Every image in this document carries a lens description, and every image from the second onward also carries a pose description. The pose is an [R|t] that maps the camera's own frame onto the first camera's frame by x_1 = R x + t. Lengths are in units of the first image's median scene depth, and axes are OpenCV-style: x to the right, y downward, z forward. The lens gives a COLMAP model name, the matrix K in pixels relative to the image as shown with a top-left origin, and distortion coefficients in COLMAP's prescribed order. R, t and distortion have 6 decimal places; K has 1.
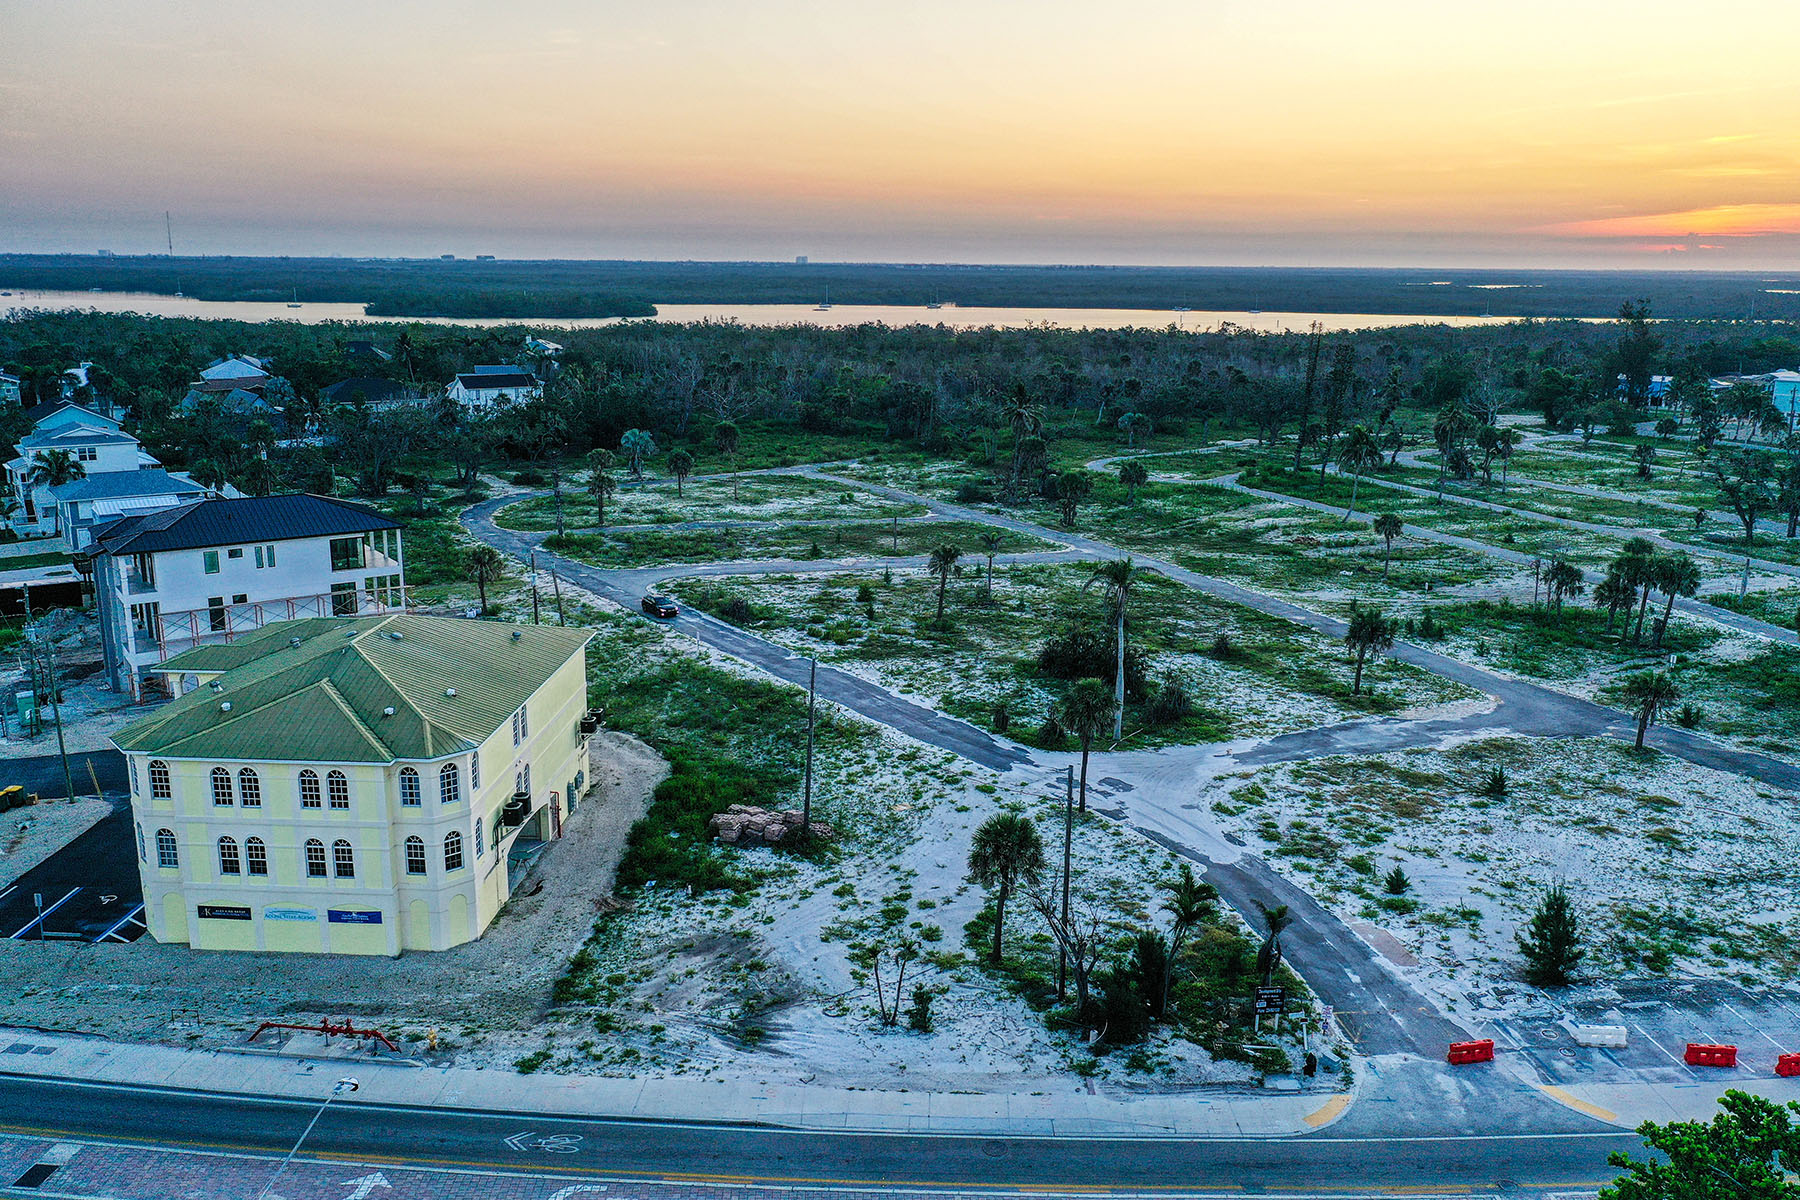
lens RADIAL K [[1423.7, 0, 901.4], [0, 1423.7, 605.7], [0, 0, 1]] dist [0.007416, -0.012122]
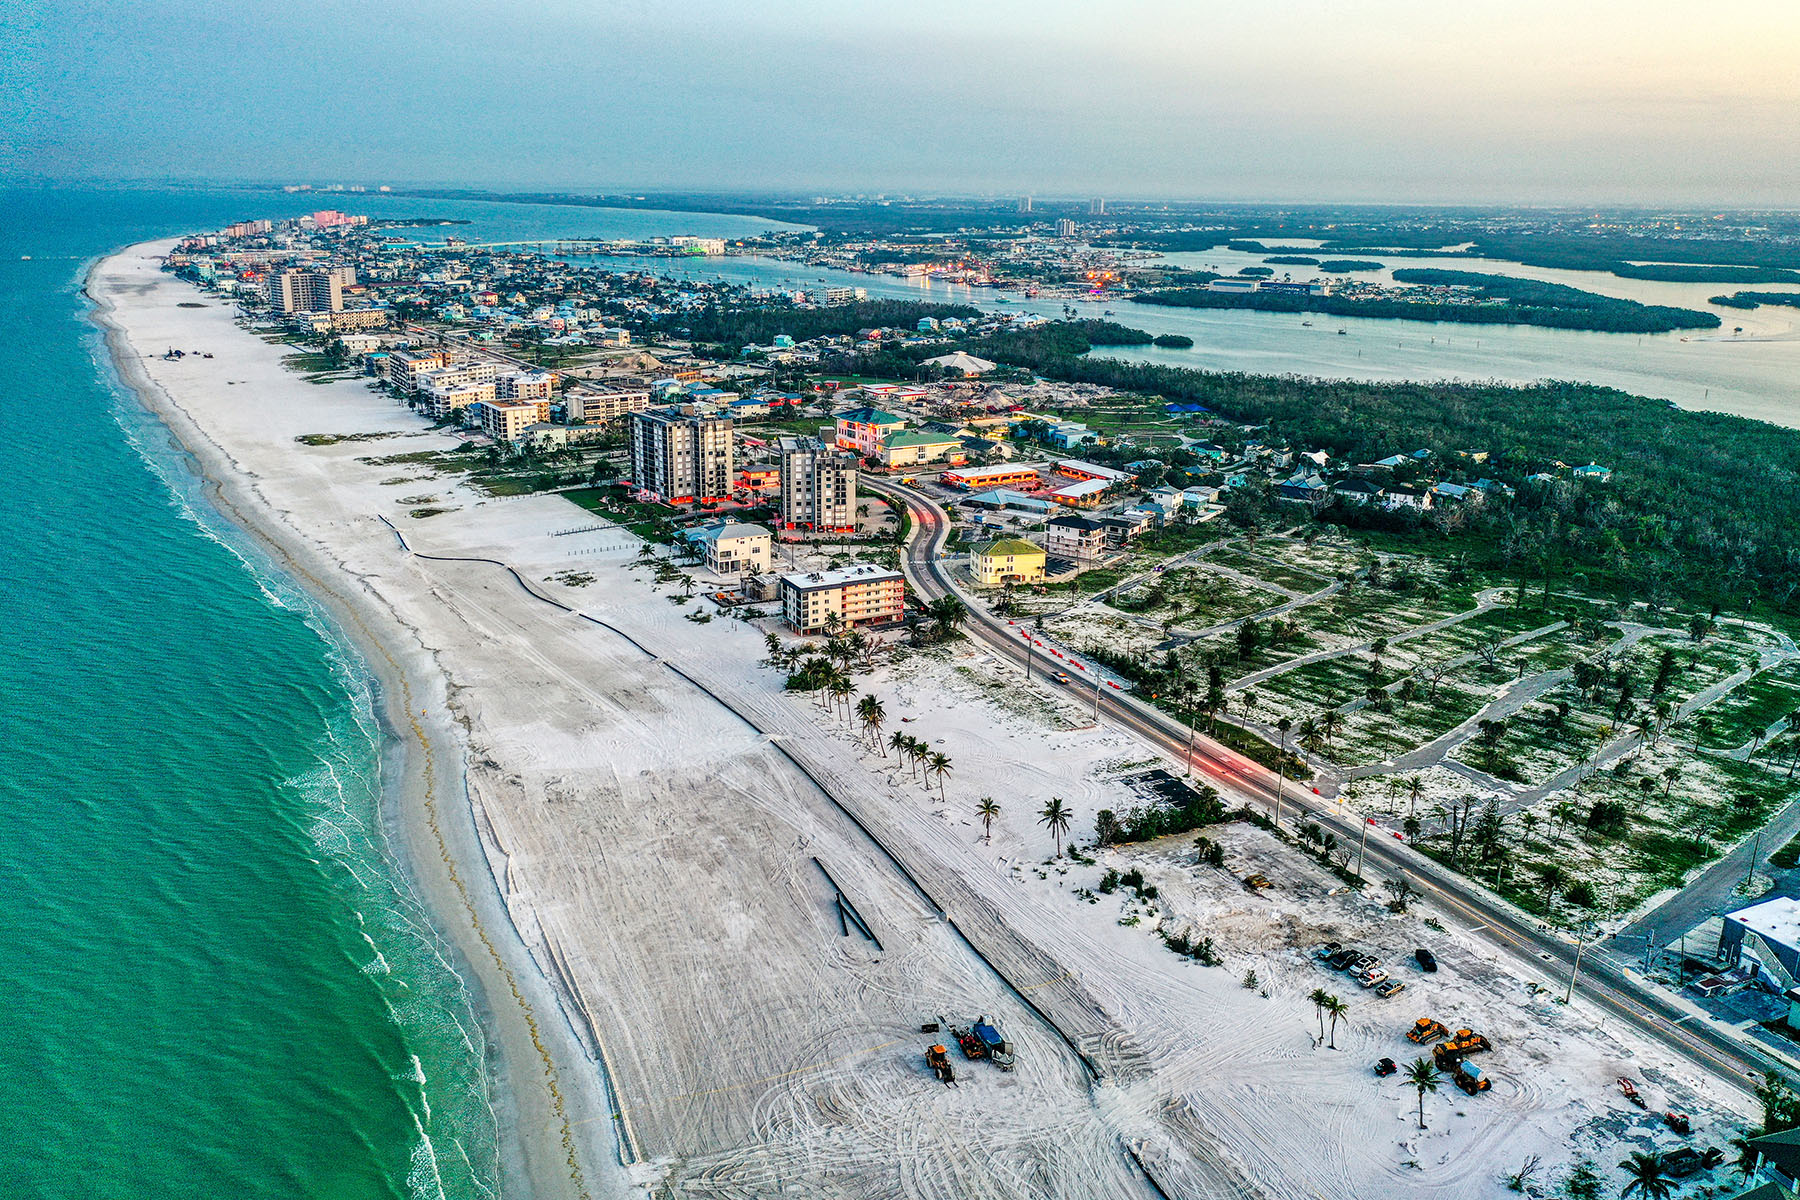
lens RADIAL K [[1423.7, 0, 905.3], [0, 1423.7, 574.3], [0, 0, 1]] dist [0.007416, -0.012122]
pose [[0.311259, 0.247733, -0.917467, 4.191060], [-0.232624, 0.955916, 0.179195, -0.681645], [0.921414, 0.157649, 0.355166, -1.317780]]
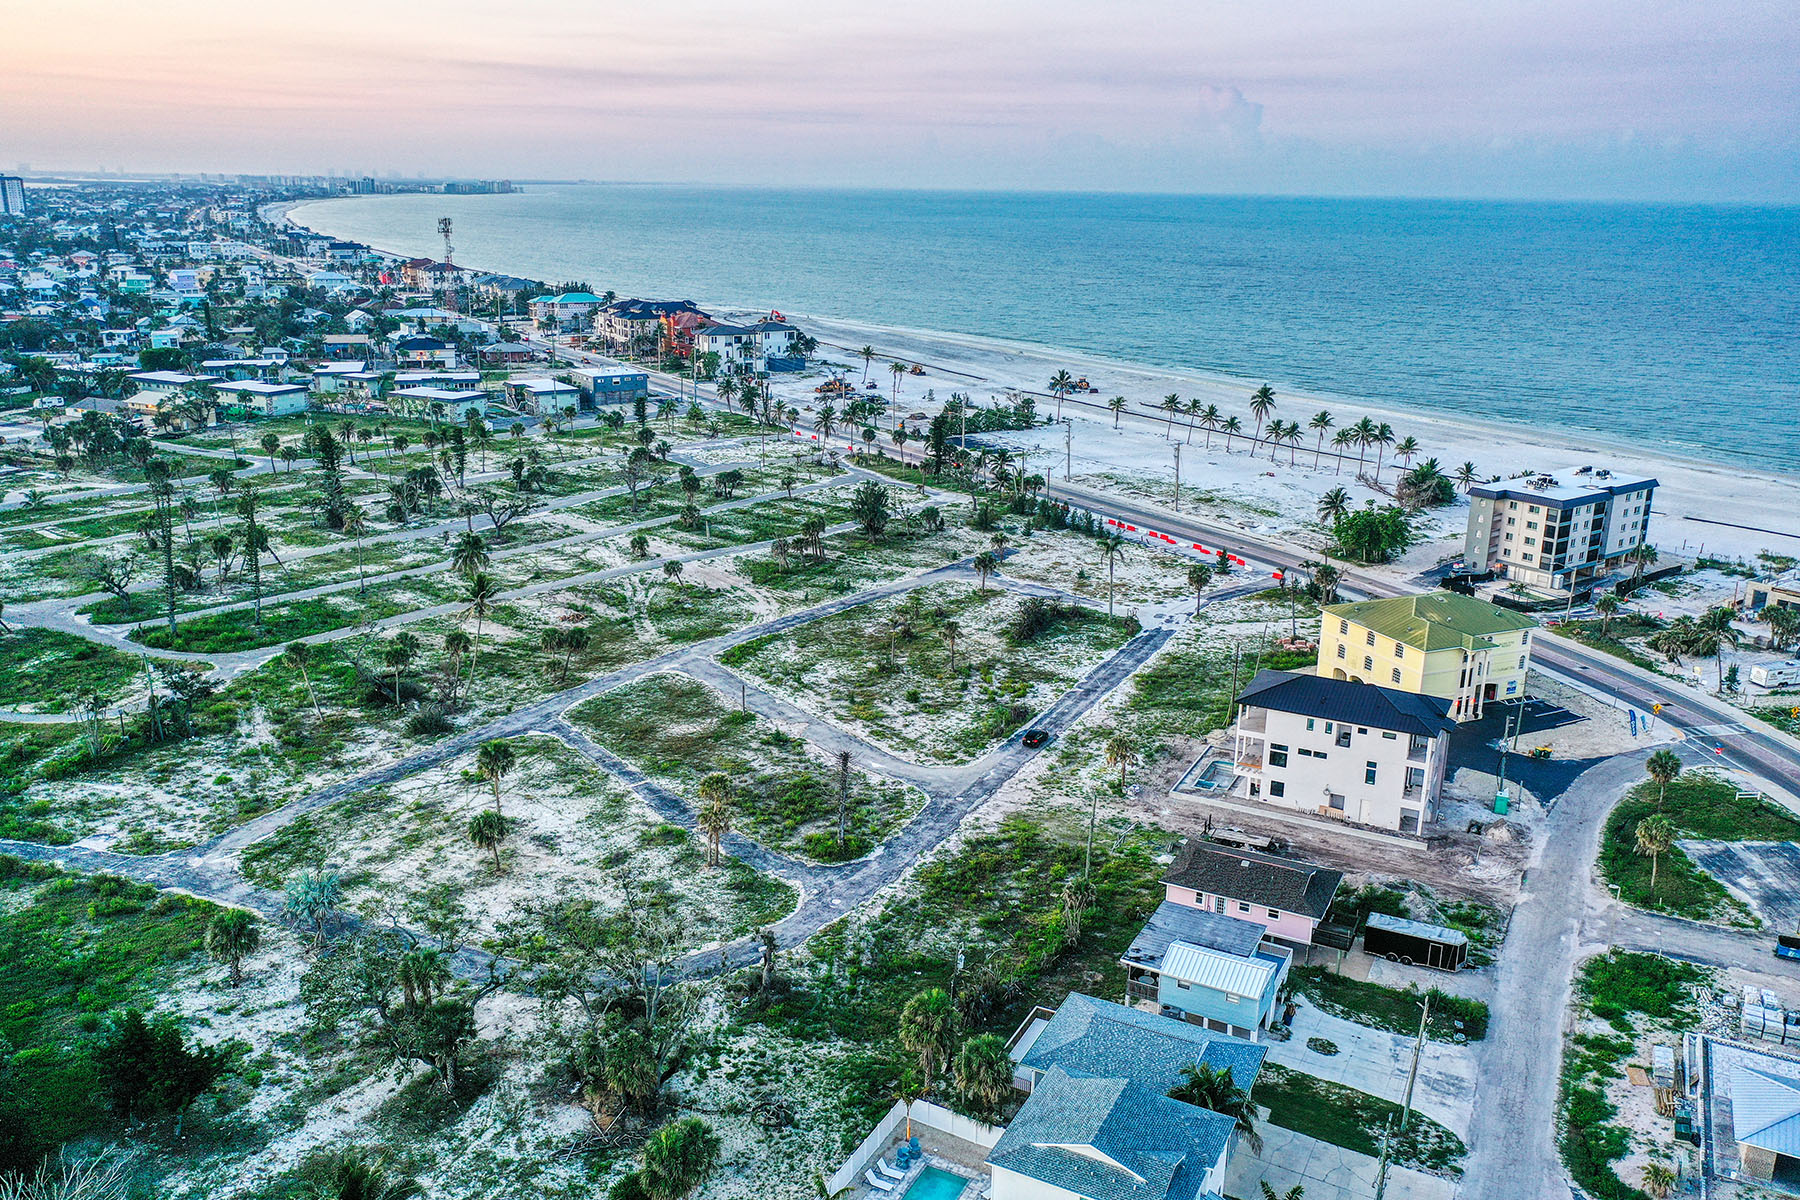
lens RADIAL K [[1423.7, 0, 899.5], [0, 1423.7, 587.8], [0, 0, 1]] dist [0.007416, -0.012122]
pose [[-0.441683, -0.262124, 0.858025, -1.587278], [0.190810, 0.907042, 0.375321, -0.841743], [-0.876646, 0.329493, -0.350610, 2.035184]]
